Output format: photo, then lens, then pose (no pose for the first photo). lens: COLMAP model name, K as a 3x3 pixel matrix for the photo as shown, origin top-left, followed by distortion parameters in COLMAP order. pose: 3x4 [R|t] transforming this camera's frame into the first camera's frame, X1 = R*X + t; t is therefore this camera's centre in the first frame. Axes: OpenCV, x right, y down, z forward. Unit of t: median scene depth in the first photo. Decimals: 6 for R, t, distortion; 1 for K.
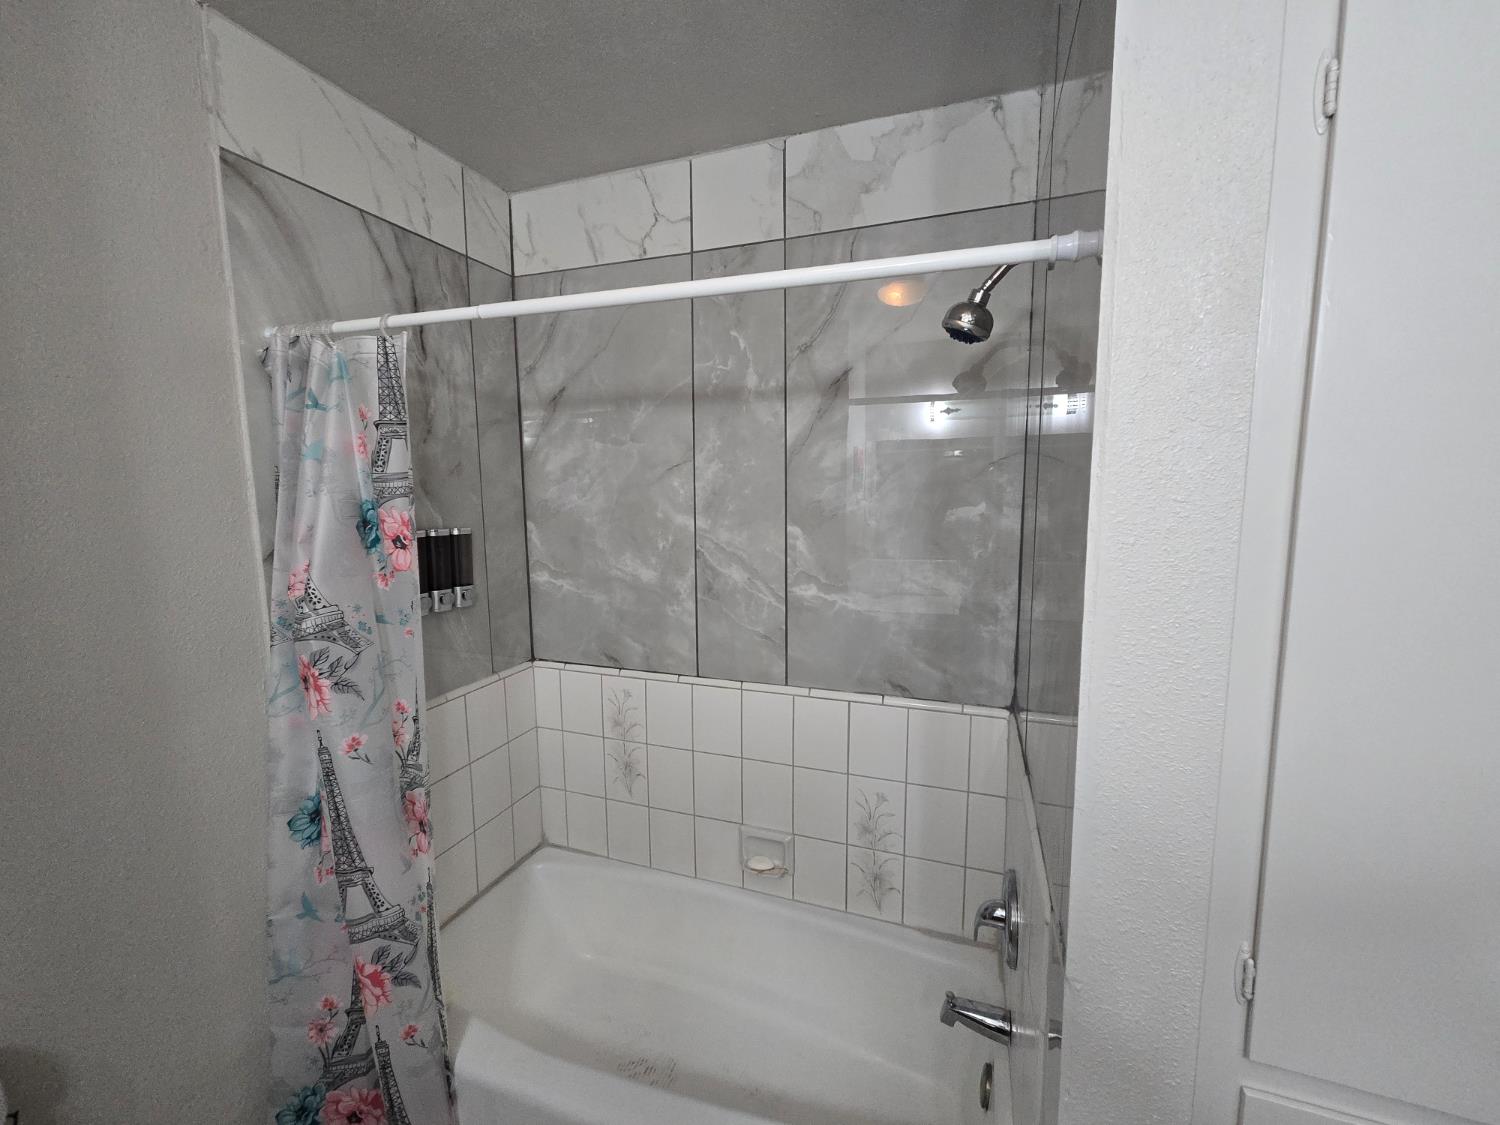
lens RADIAL K [[615.6, 0, 747.6], [0, 615.6, 556.4], [0, 0, 1]] dist [0.003422, 0.002129]
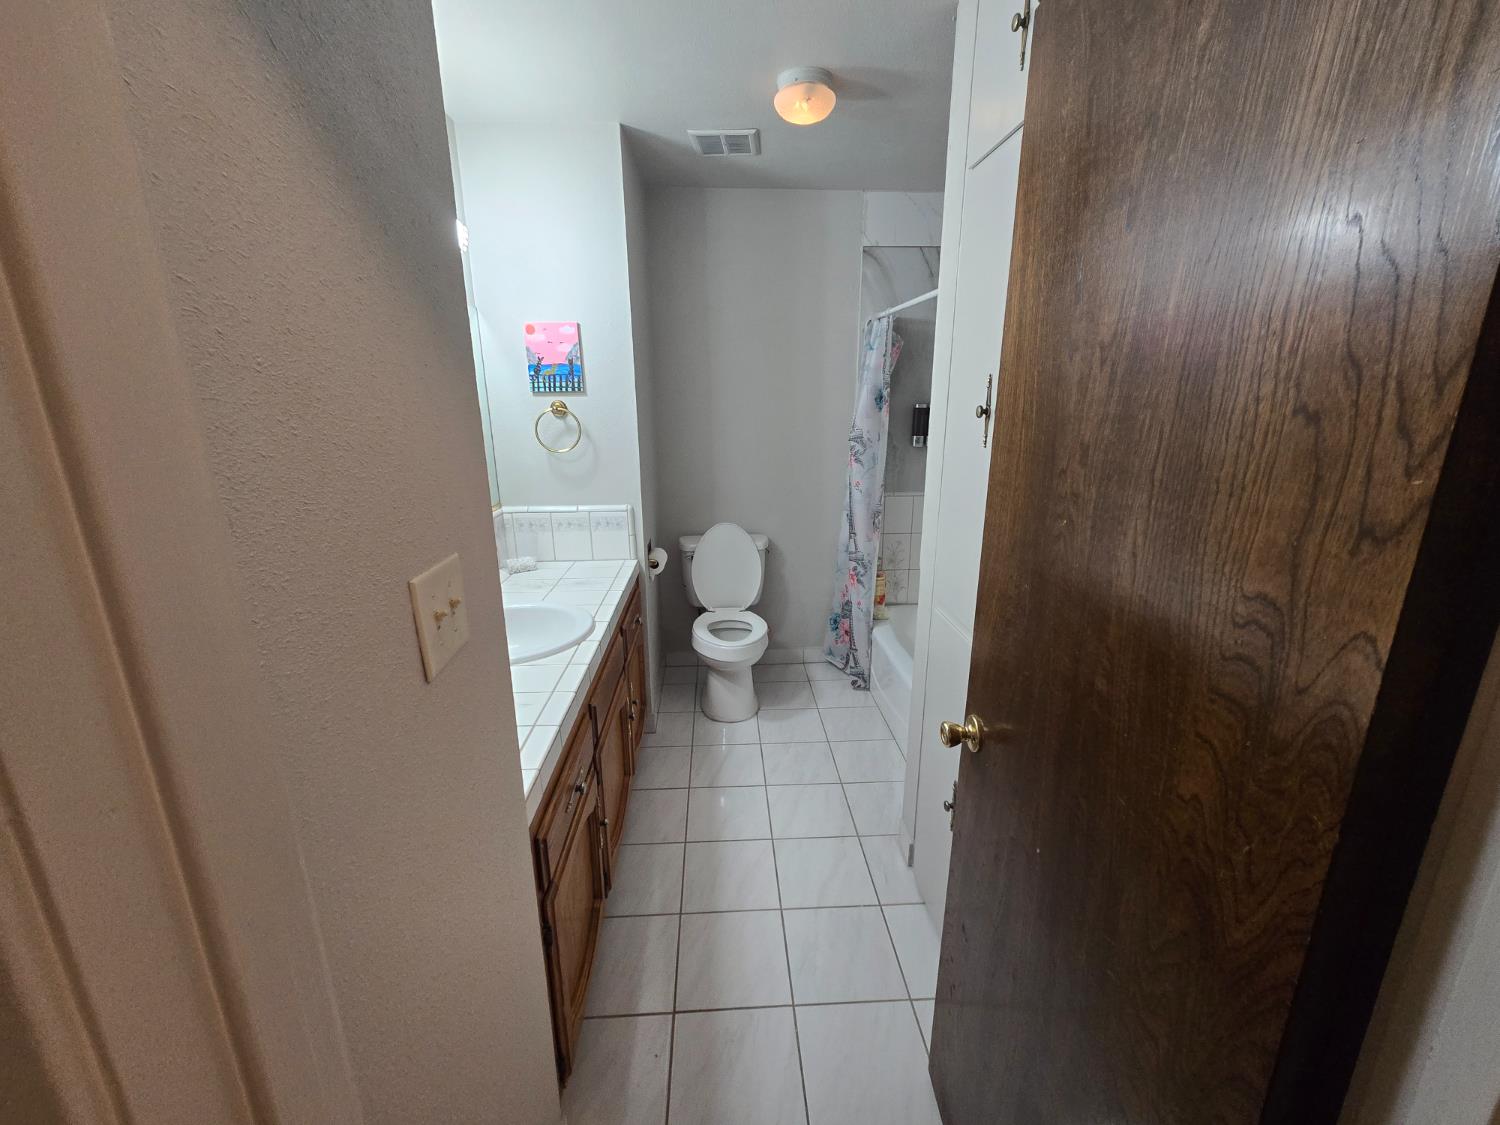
lens RADIAL K [[615.6, 0, 750.3], [0, 615.6, 560.4], [0, 0, 1]] dist [0.003422, 0.002129]
pose [[0.401509, 0.255306, -0.879550, 1.517466], [-0.108051, 0.966858, 0.231324, 0.061079], [0.909459, 0.002157, 0.415788, -0.482982]]
